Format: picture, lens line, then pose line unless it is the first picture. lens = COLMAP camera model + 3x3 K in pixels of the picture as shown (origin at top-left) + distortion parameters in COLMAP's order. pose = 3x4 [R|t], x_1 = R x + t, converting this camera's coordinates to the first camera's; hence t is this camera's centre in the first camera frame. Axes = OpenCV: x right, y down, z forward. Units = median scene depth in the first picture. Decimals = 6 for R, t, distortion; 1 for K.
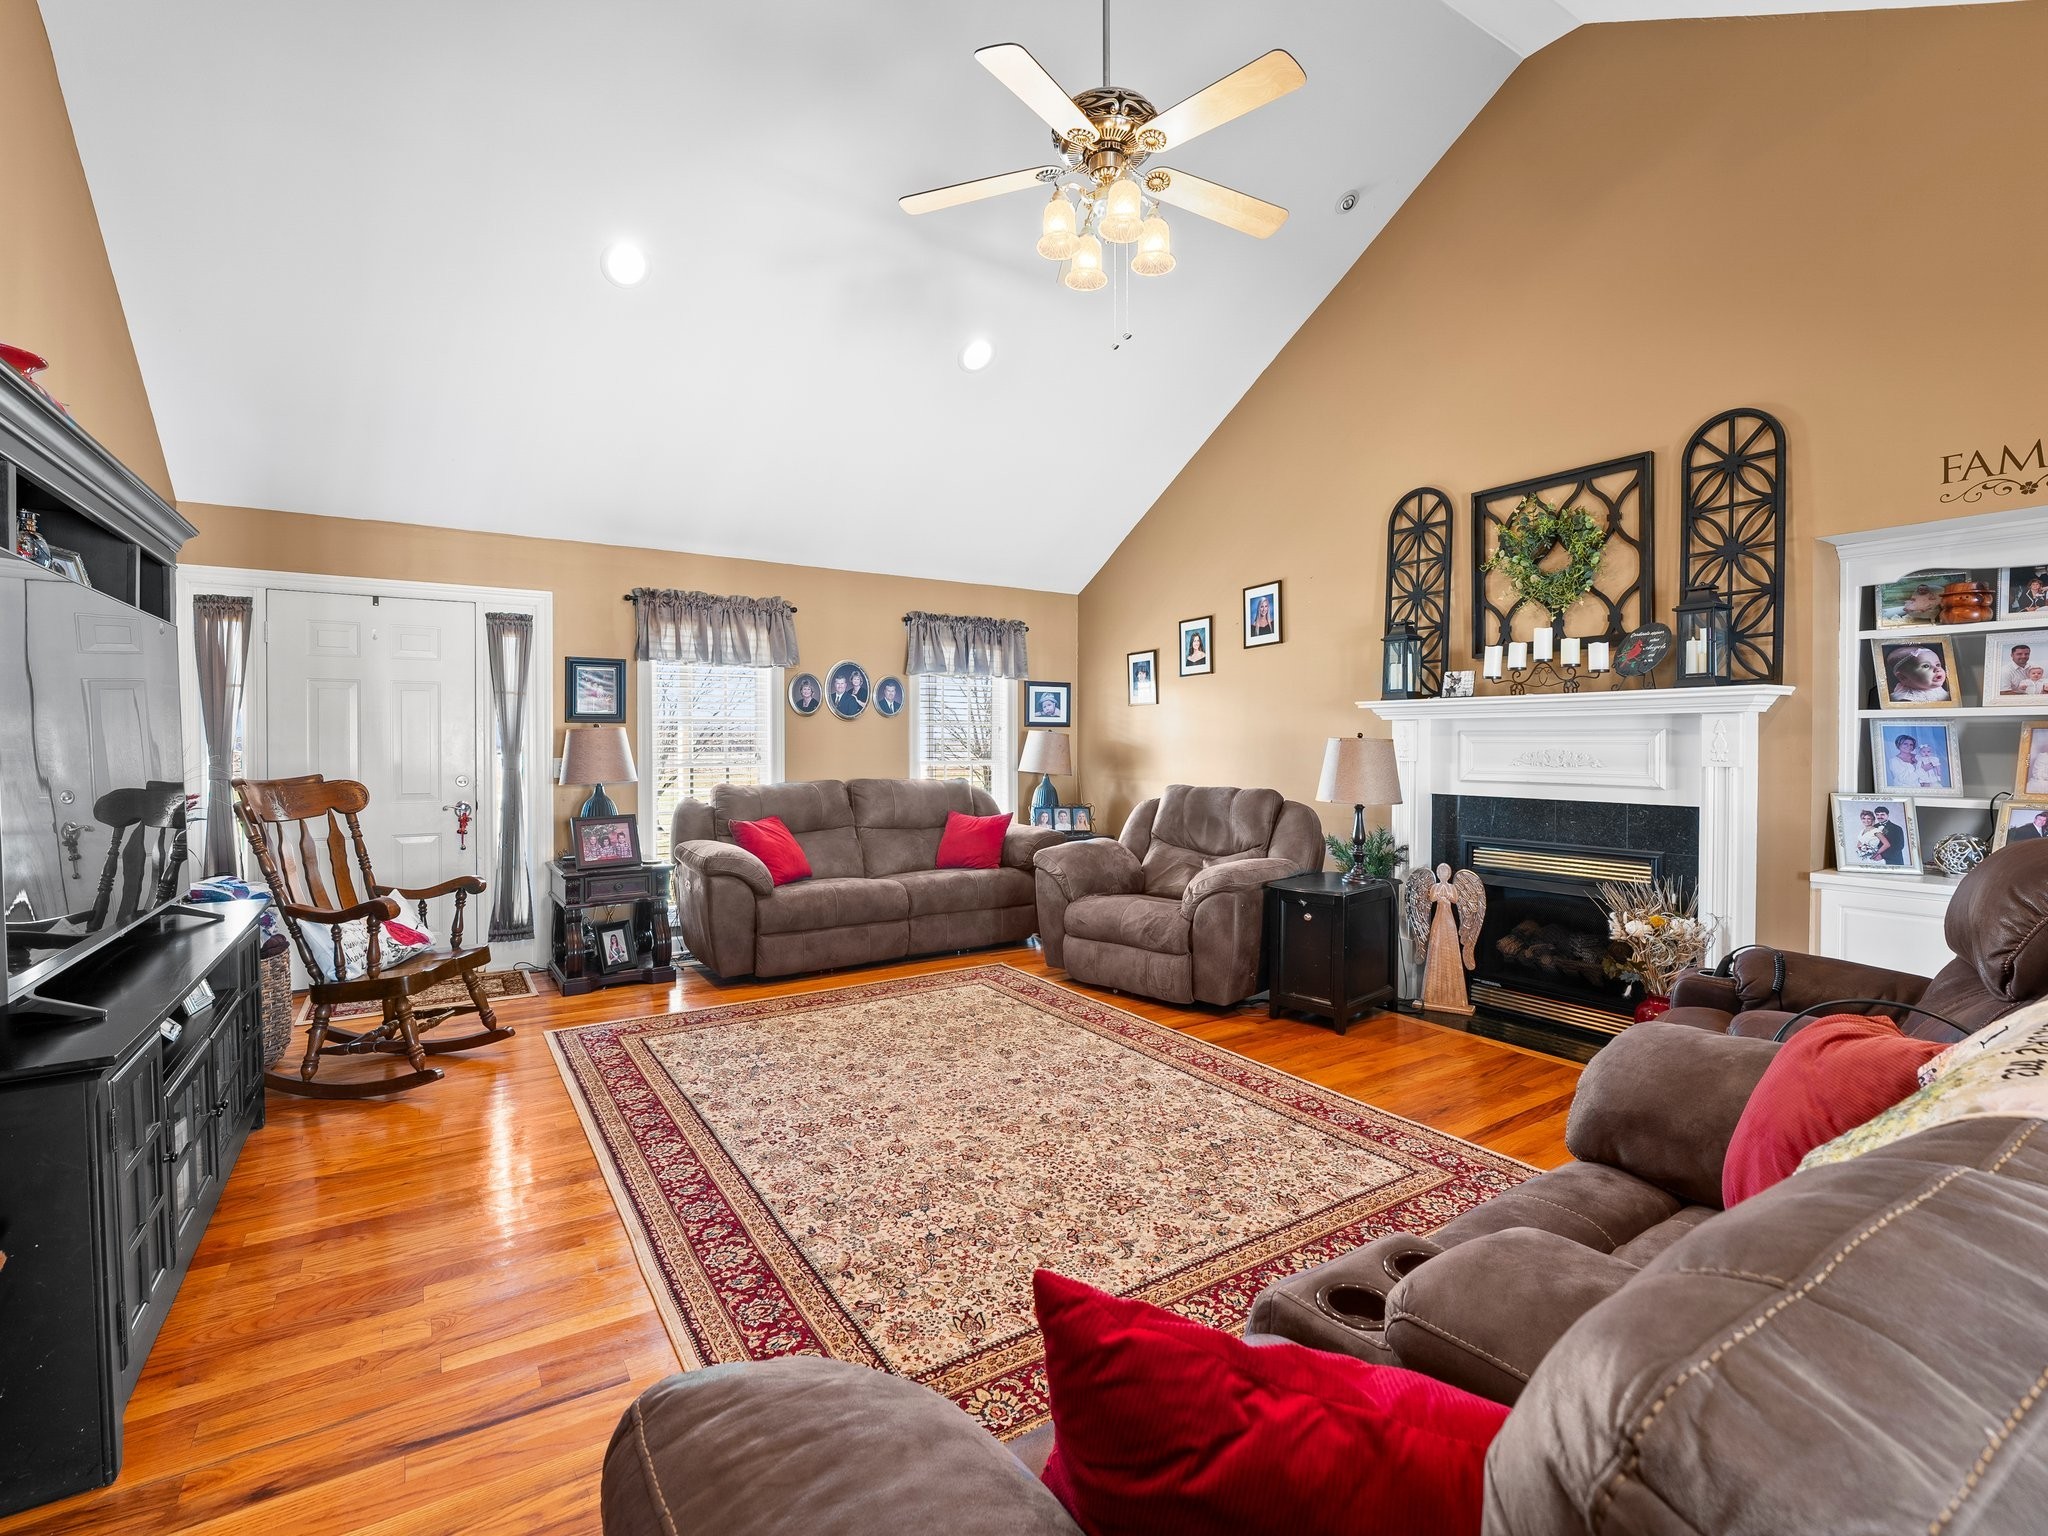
lens RADIAL K [[947.1, 0, 1024.0], [0, 947.1, 768.0], [0, 0, 1]] dist [-0.019152, -0.000028]
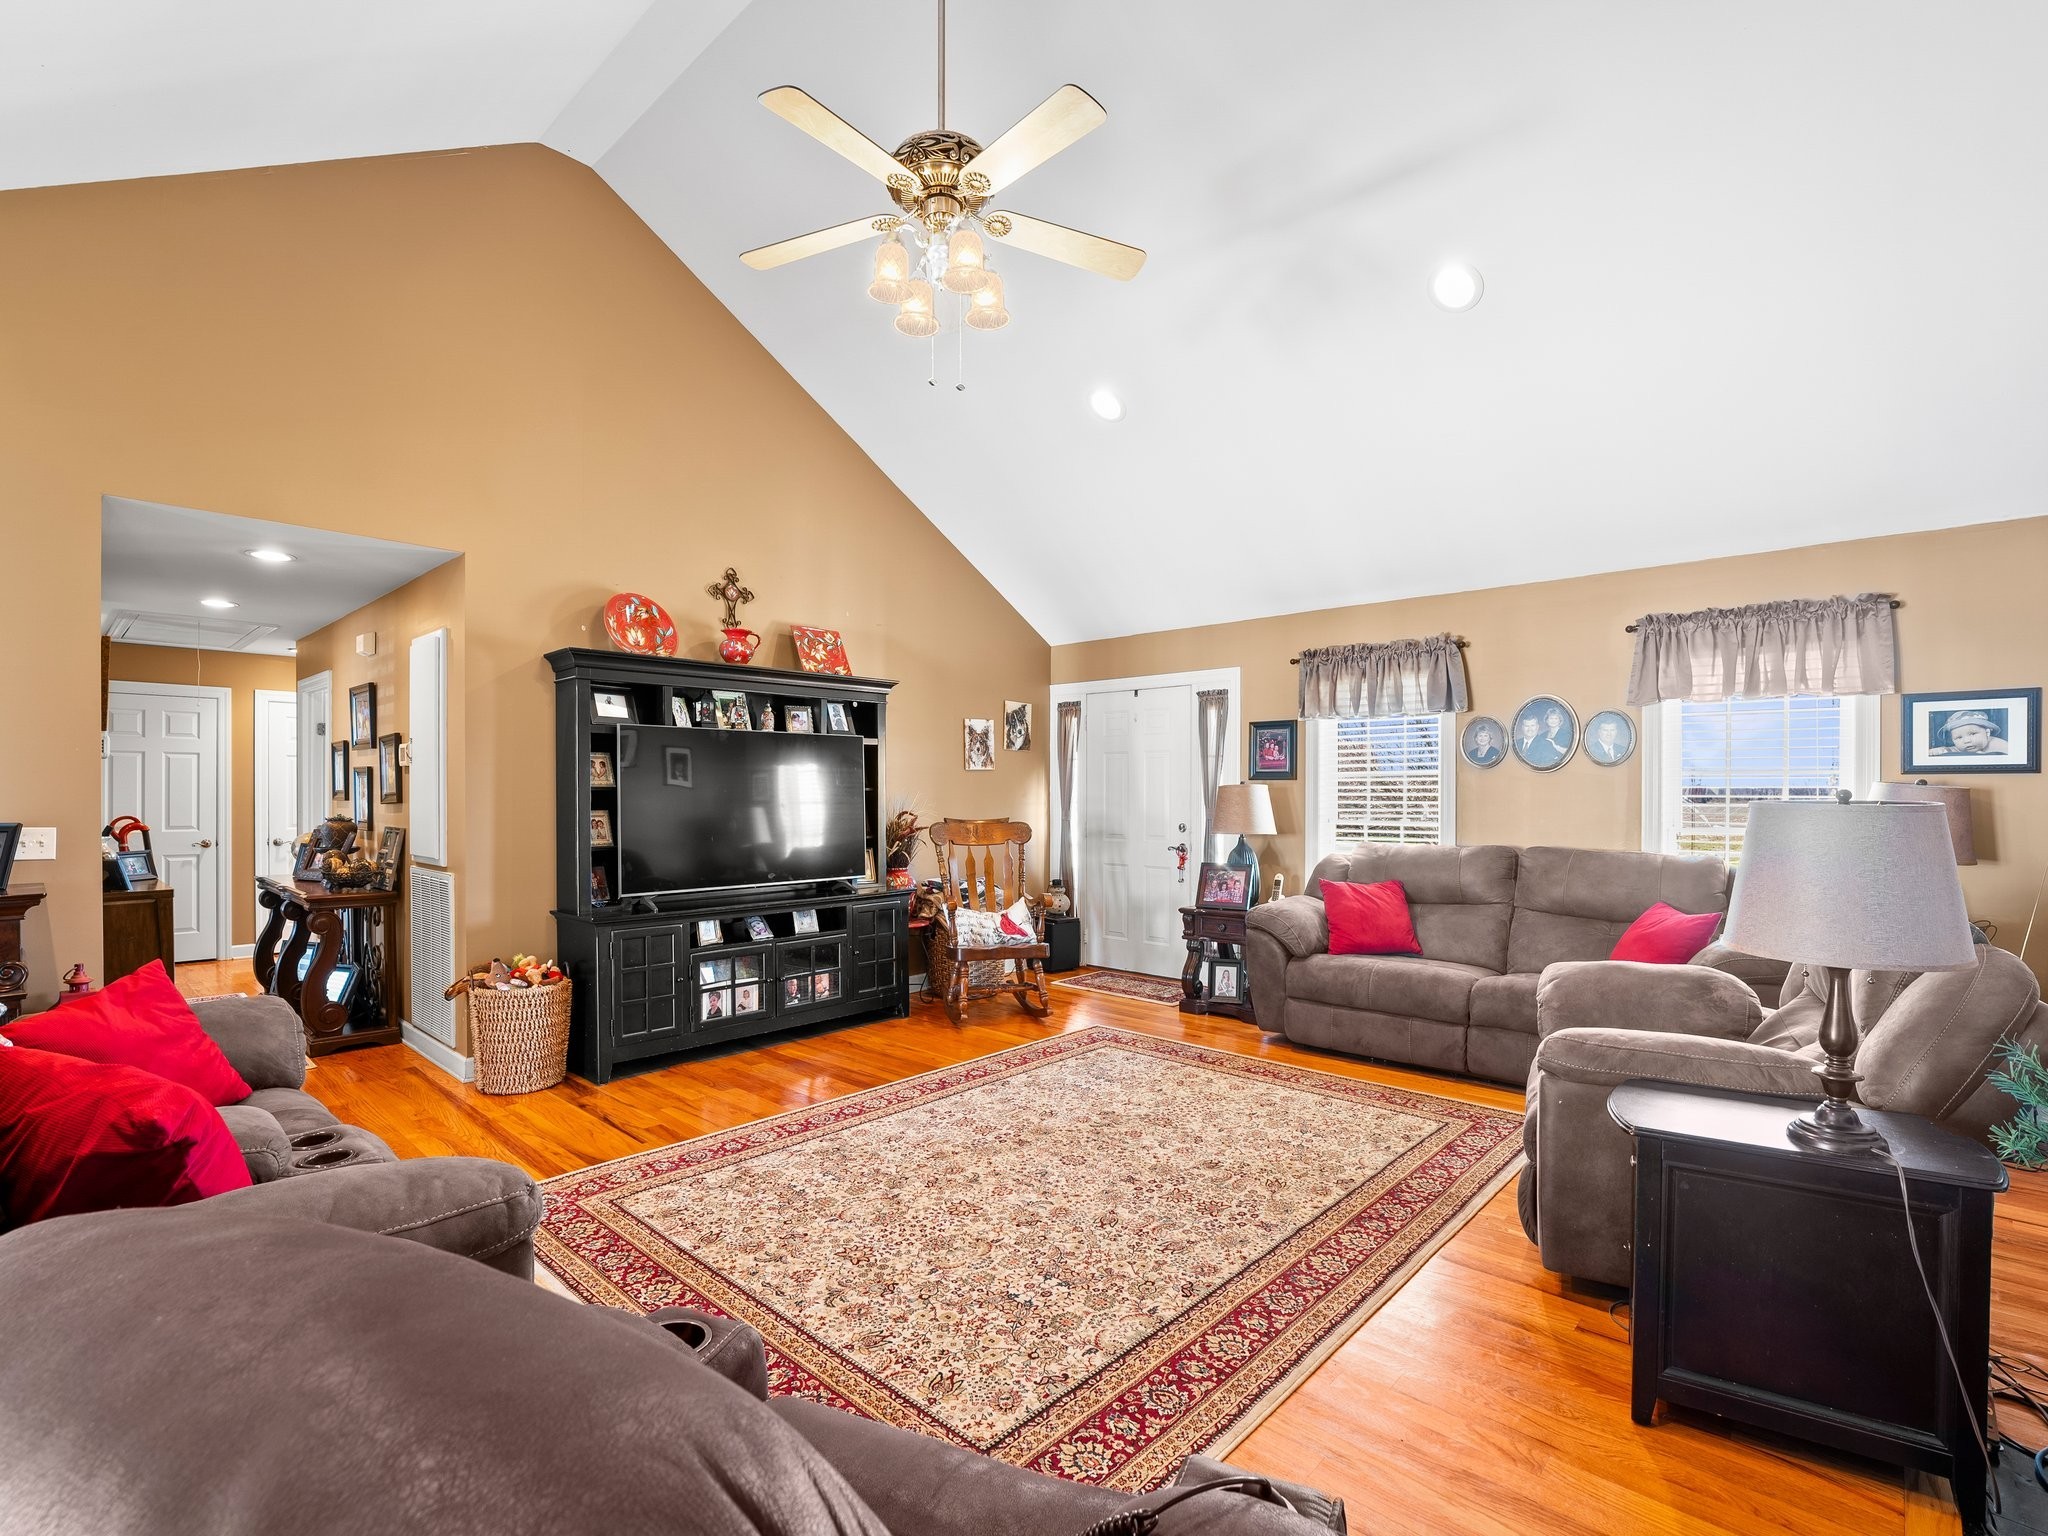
lens RADIAL K [[958.2, 0, 1000.5], [0, 958.2, 794.2], [0, 0, 1]] dist [-0.015924, -0.000110]
pose [[0.226754, 0.003512, -0.973946, 0.689521], [-0.028238, 0.999597, -0.002970, -0.023163], [0.973543, 0.028176, 0.226762, 0.541528]]
